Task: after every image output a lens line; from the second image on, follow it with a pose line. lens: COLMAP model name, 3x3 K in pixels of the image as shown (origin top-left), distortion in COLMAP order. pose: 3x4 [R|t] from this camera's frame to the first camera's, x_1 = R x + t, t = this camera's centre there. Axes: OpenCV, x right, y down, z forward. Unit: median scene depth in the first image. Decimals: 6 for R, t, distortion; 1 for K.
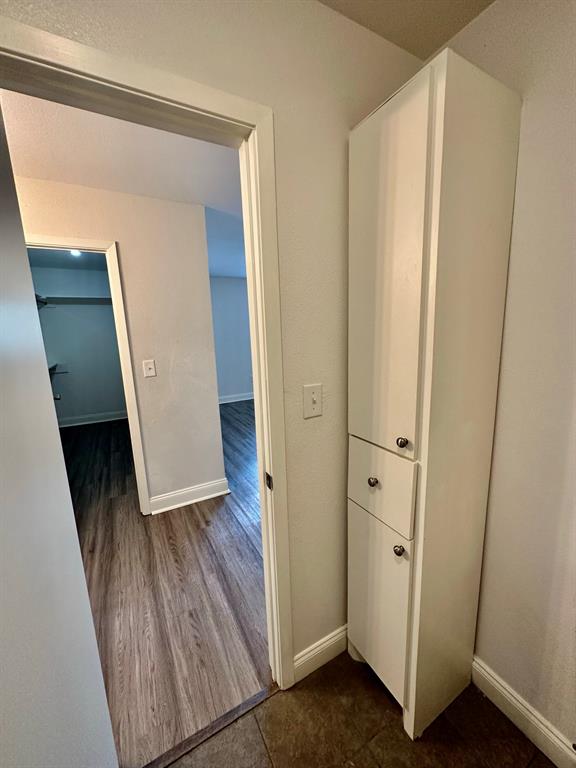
lens RADIAL K [[306.7, 0, 289.9], [0, 306.7, 384.2], [0, 0, 1]] dist [0.002811, -0.000290]
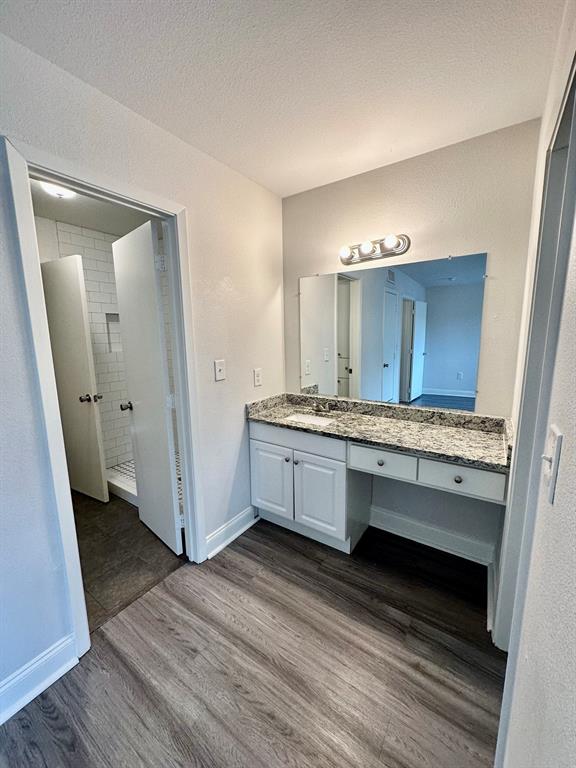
lens RADIAL K [[306.7, 0, 287.4], [0, 306.7, 382.4], [0, 0, 1]] dist [0.002811, -0.000290]
pose [[-0.896496, 0.104292, -0.430602, -0.270322], [-0.044559, 0.945748, 0.321830, -0.260684], [0.440806, 0.307706, -0.843212, 1.664256]]
